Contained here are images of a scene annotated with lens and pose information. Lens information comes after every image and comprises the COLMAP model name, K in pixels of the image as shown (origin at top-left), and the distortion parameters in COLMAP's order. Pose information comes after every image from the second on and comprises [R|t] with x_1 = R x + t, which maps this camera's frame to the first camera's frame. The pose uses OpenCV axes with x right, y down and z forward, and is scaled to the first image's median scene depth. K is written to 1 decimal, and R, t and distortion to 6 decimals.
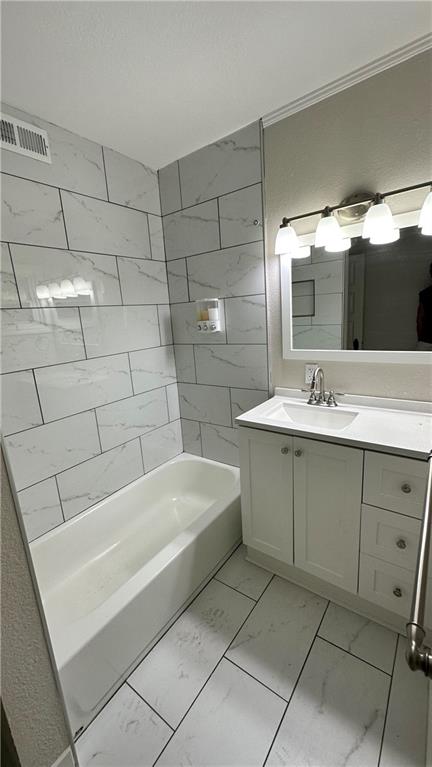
lens RADIAL K [[308.4, 0, 218.0], [0, 308.4, 383.6], [0, 0, 1]] dist [0.001280, 0.000022]
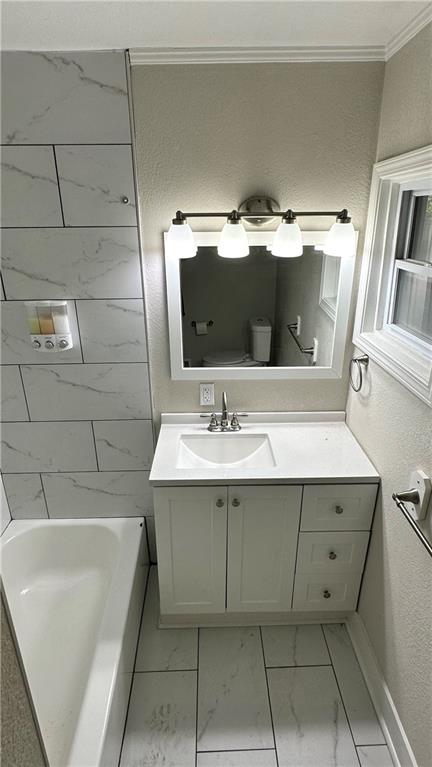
lens RADIAL K [[404.5, 0, 216.8], [0, 404.5, 380.8], [0, 0, 1]] dist [-0.002443, -0.001687]
pose [[0.788556, -0.169449, 0.591157, -0.324658], [0.086885, 0.982345, 0.165681, -0.249895], [-0.608795, -0.079286, 0.789356, 0.111288]]
